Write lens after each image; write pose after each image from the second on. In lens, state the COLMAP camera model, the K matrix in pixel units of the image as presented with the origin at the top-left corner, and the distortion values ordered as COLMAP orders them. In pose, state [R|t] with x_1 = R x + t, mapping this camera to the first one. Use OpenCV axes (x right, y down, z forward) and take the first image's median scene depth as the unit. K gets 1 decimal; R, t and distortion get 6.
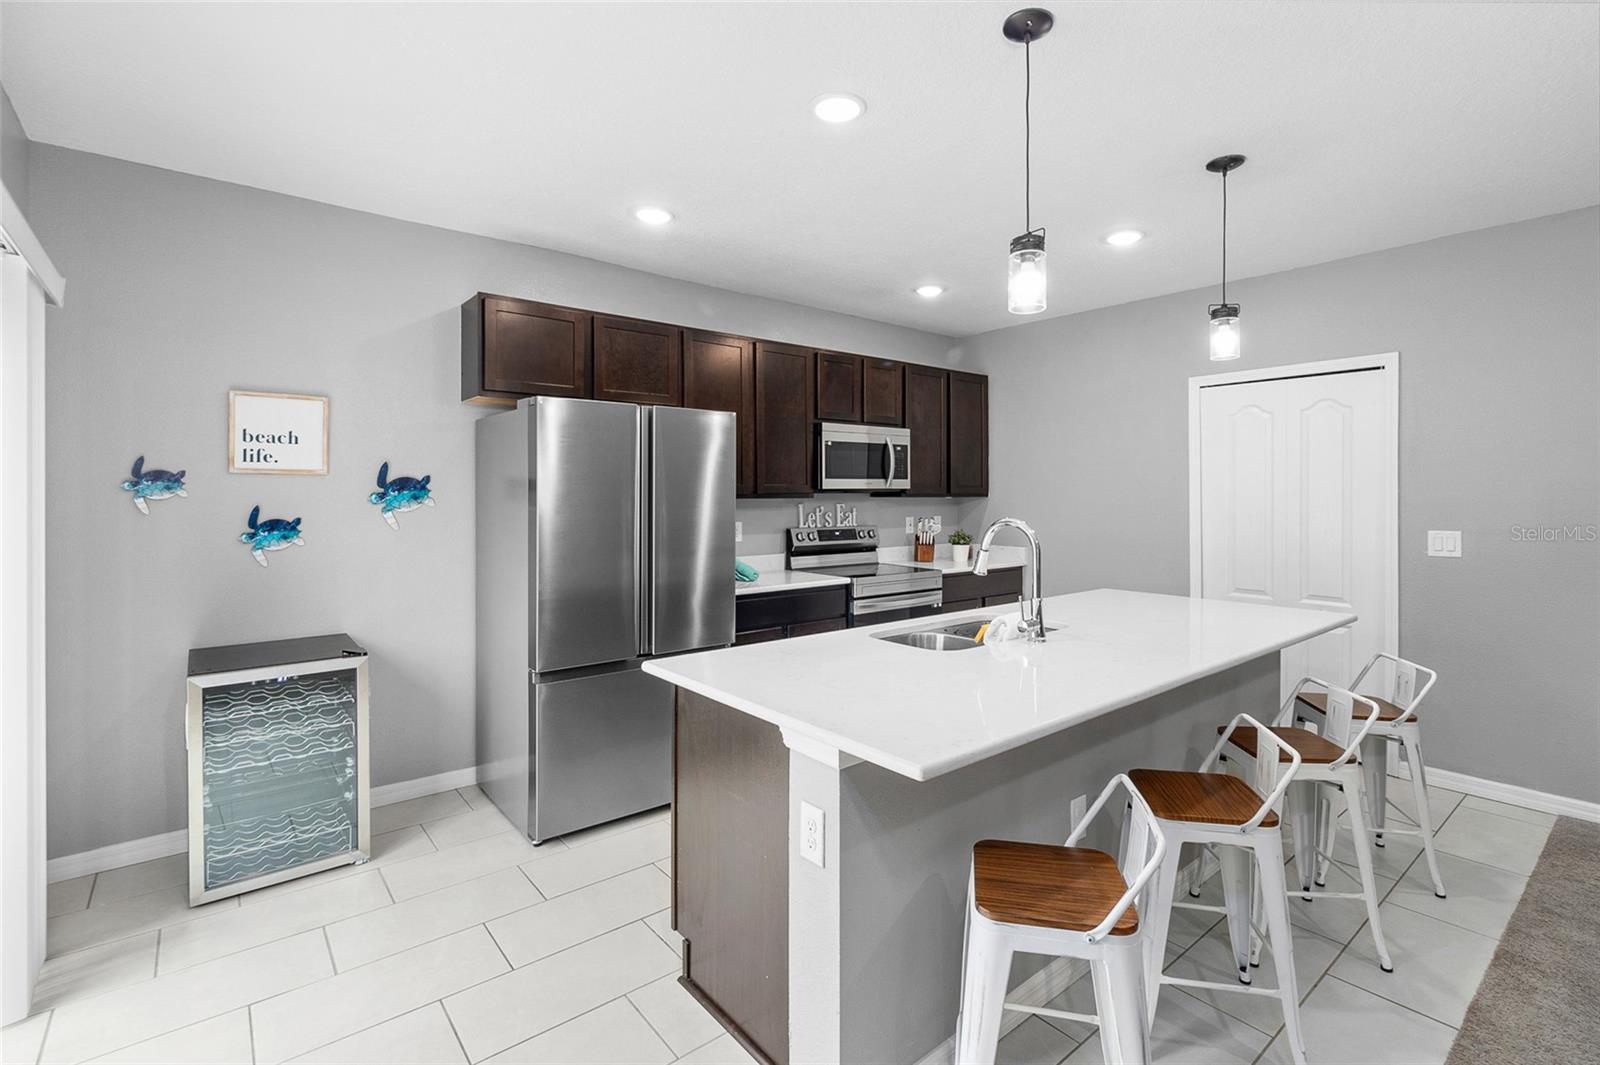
lens RADIAL K [[739.1, 0, 808.3], [0, 739.1, 502.7], [0, 0, 1]] dist [0.000208, 0.000485]
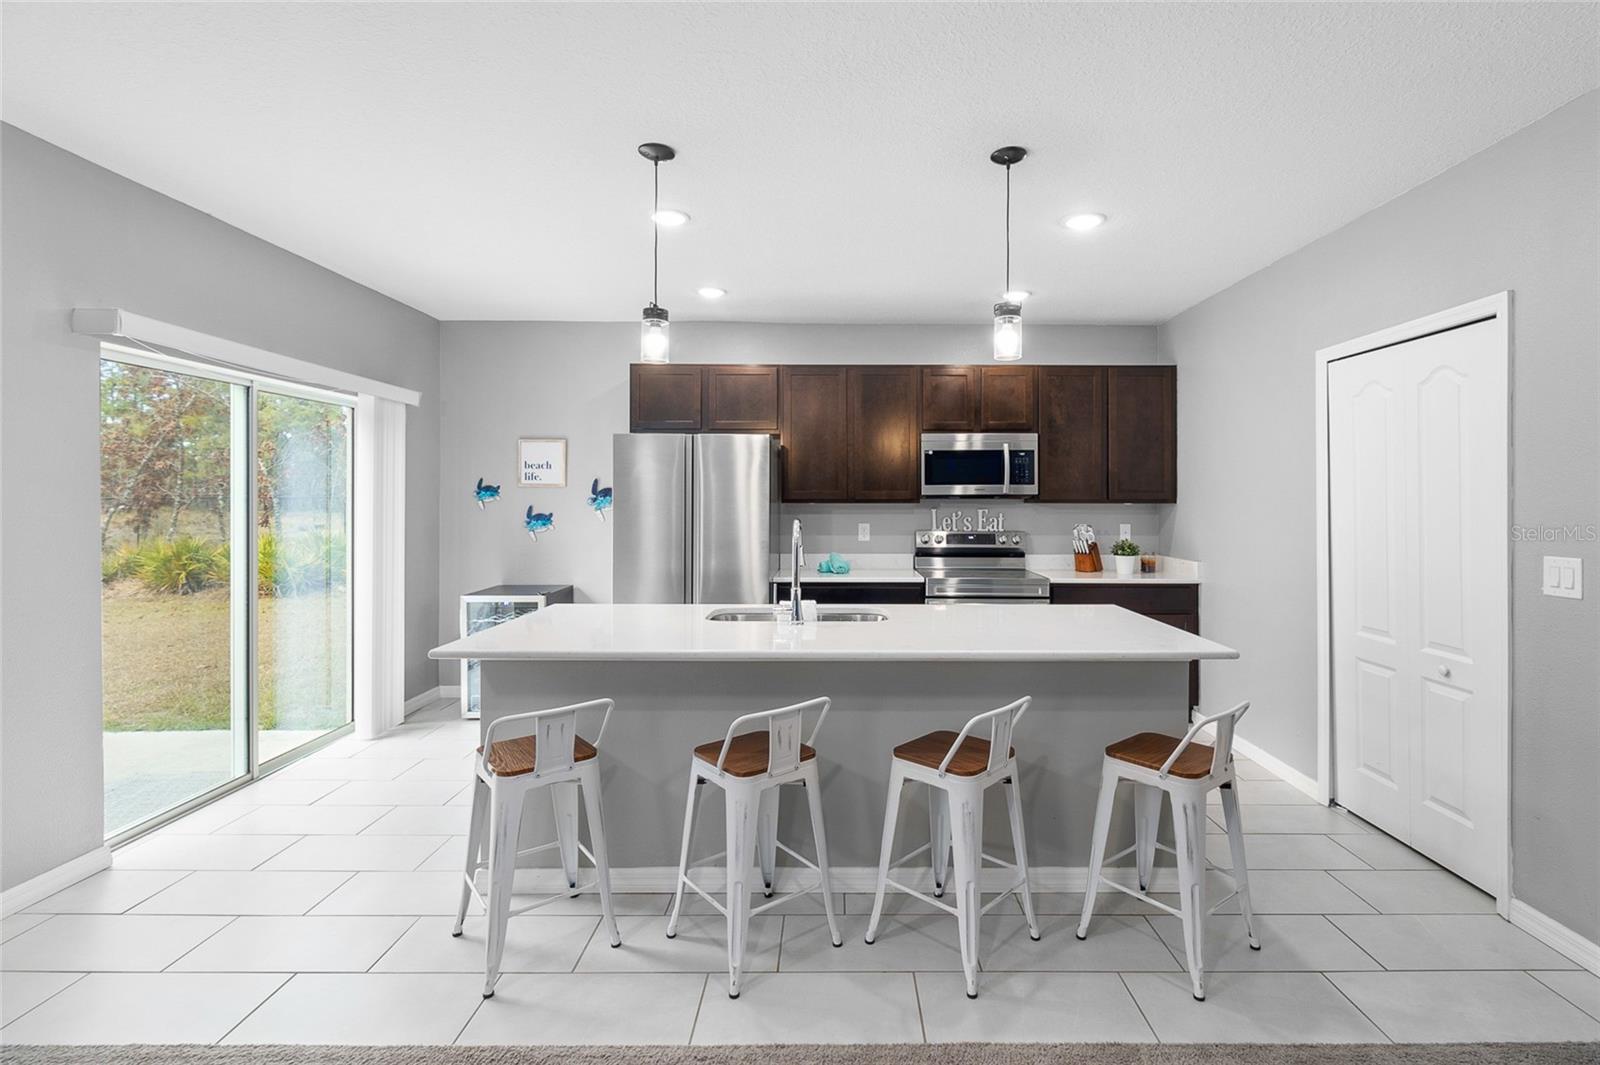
lens RADIAL K [[739.1, 0, 808.3], [0, 739.1, 502.7], [0, 0, 1]] dist [0.000208, 0.000485]
pose [[0.772256, 0.004546, -0.635295, 0.767520], [-0.009542, 0.999945, -0.004444, -0.000770], [0.635240, 0.009494, 0.772256, 0.074411]]
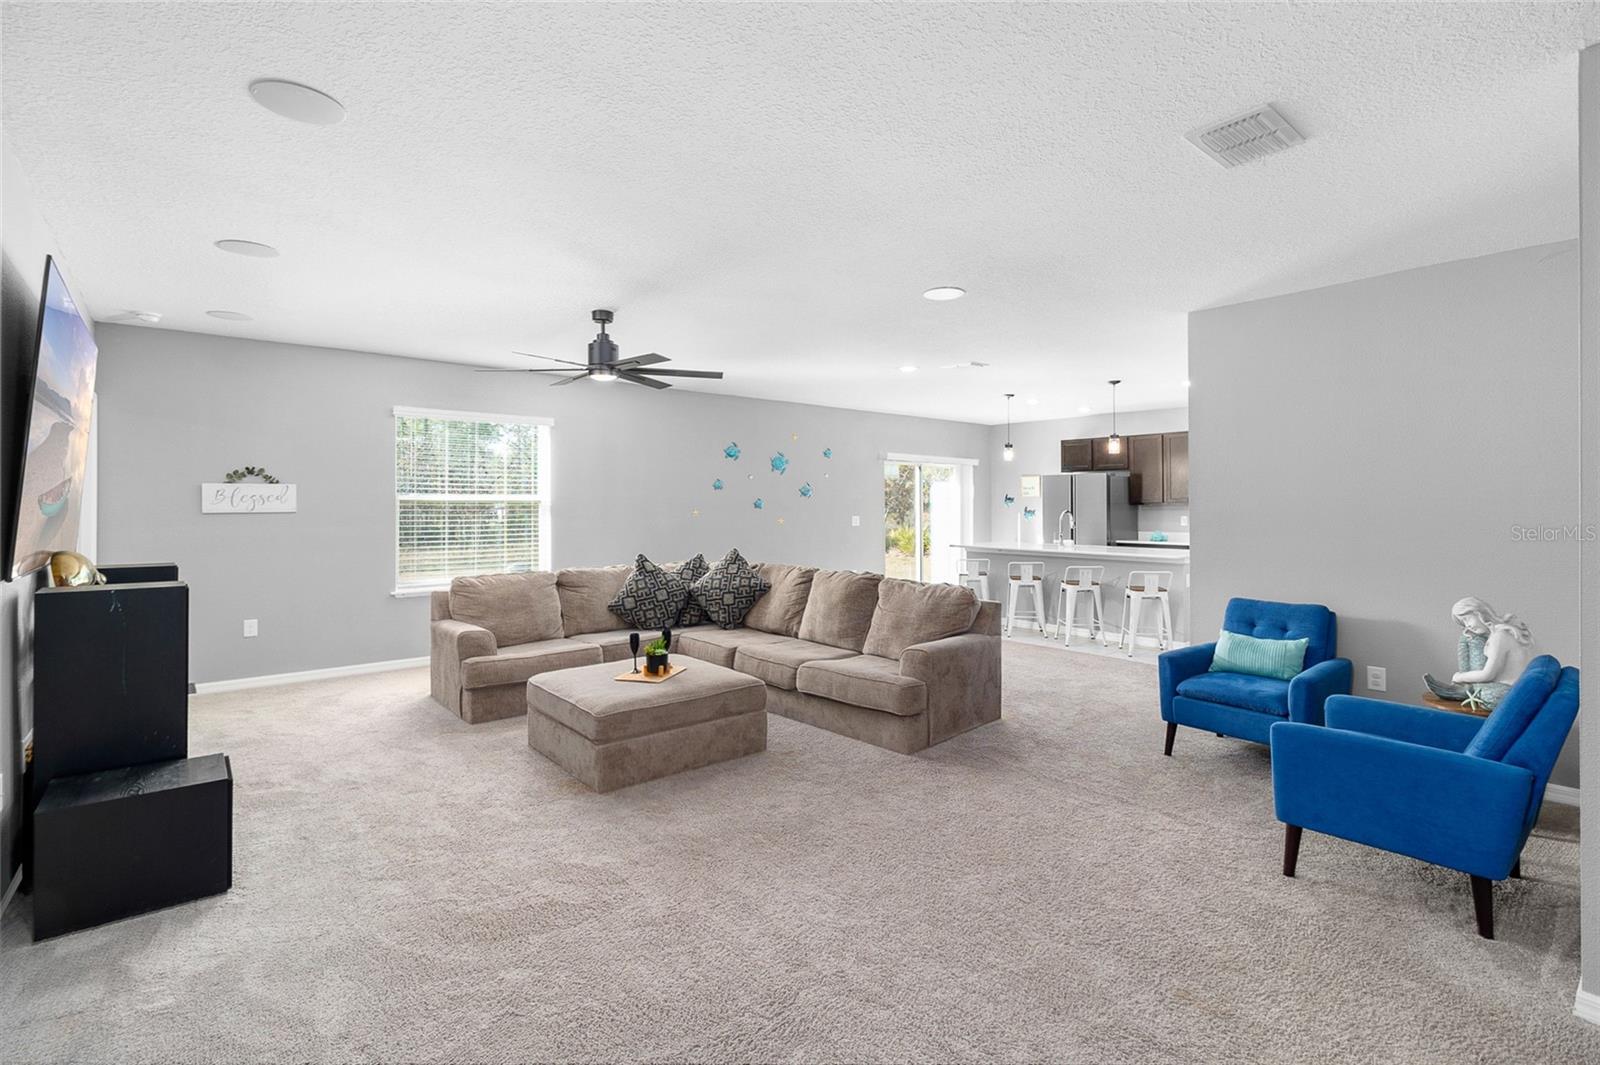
lens RADIAL K [[739.1, 0, 808.3], [0, 739.1, 502.7], [0, 0, 1]] dist [0.000208, 0.000485]
pose [[0.016658, -0.005060, -0.999848, 2.718914], [-0.008704, 0.999949, -0.005206, 0.013303], [0.999823, 0.008789, 0.016613, -0.154430]]
